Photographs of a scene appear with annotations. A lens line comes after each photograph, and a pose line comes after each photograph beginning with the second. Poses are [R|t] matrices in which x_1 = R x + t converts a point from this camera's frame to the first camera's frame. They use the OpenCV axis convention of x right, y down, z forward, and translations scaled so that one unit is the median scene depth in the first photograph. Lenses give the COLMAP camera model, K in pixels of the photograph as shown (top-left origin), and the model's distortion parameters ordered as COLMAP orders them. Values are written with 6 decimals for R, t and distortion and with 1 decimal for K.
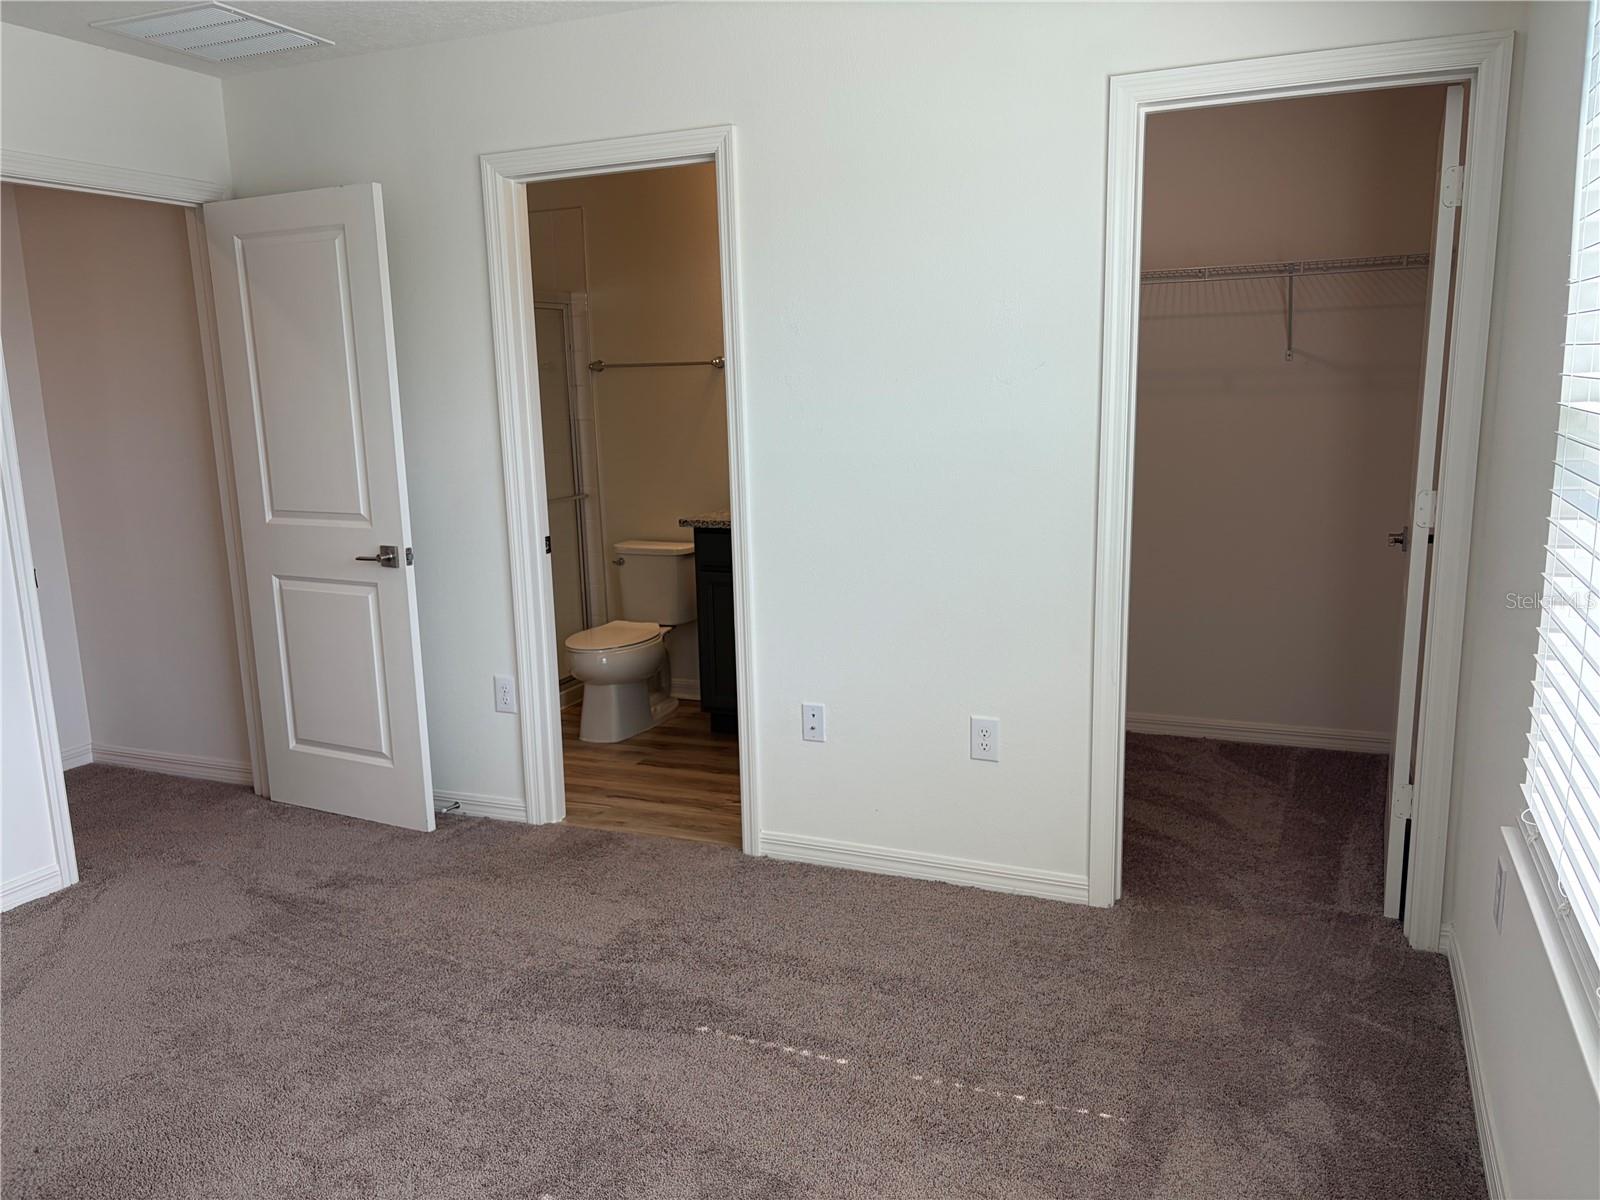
lens RADIAL K [[1211.3, 0, 797.4], [0, 1211.3, 608.8], [0, 0, 1]] dist [0.021543, -0.008833]
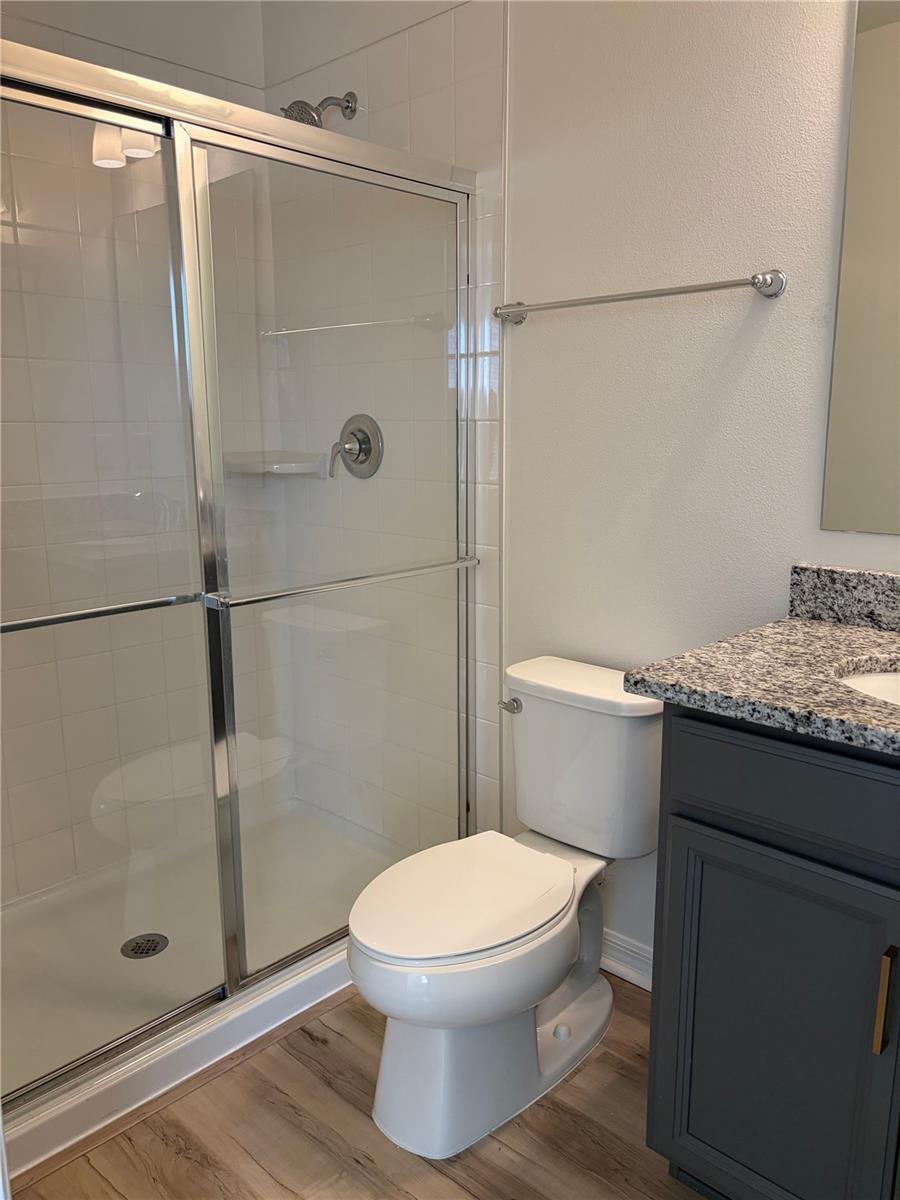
lens RADIAL K [[908.5, 0, 450.0], [0, 908.5, 600.0], [0, 0, 1]] dist [0.021543, -0.008833]
pose [[0.937616, 0.094935, -0.334459, -0.051037], [-0.089514, 0.995483, 0.031622, -0.091045], [0.335950, 0.000290, 0.941880, 0.641297]]
